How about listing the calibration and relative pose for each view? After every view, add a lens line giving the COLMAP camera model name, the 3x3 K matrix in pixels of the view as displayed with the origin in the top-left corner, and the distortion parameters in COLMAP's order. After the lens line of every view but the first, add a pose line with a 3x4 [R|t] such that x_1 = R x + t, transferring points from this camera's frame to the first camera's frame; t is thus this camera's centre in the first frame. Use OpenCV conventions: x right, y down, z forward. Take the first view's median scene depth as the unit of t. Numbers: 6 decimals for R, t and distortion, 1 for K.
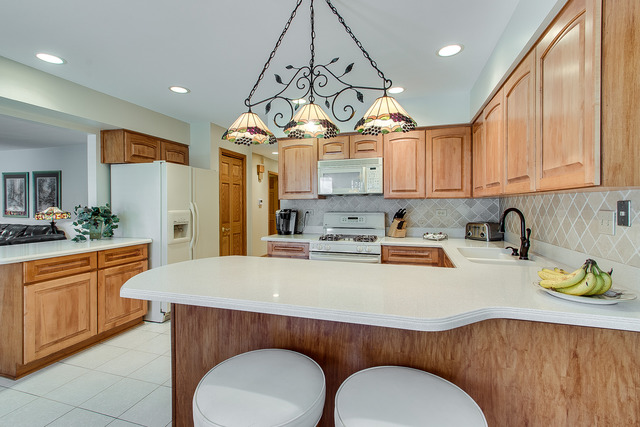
lens RADIAL K [[296.1, 0, 315.6], [0, 296.1, 210.6], [0, 0, 1]] dist [0.003605, -0.000044]
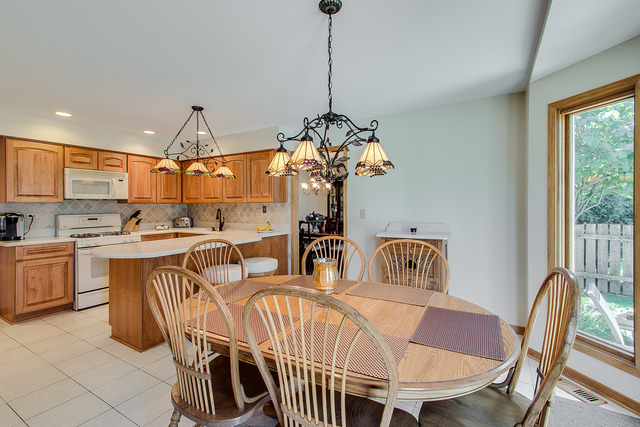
lens RADIAL K [[296.1, 0, 318.8], [0, 296.1, 208.8], [0, 0, 1]] dist [0.003605, -0.000044]
pose [[0.226981, -0.010145, 0.973846, -1.830977], [0.023243, 0.999717, 0.004997, -0.000791], [-0.973622, 0.021501, 0.227152, -0.340446]]
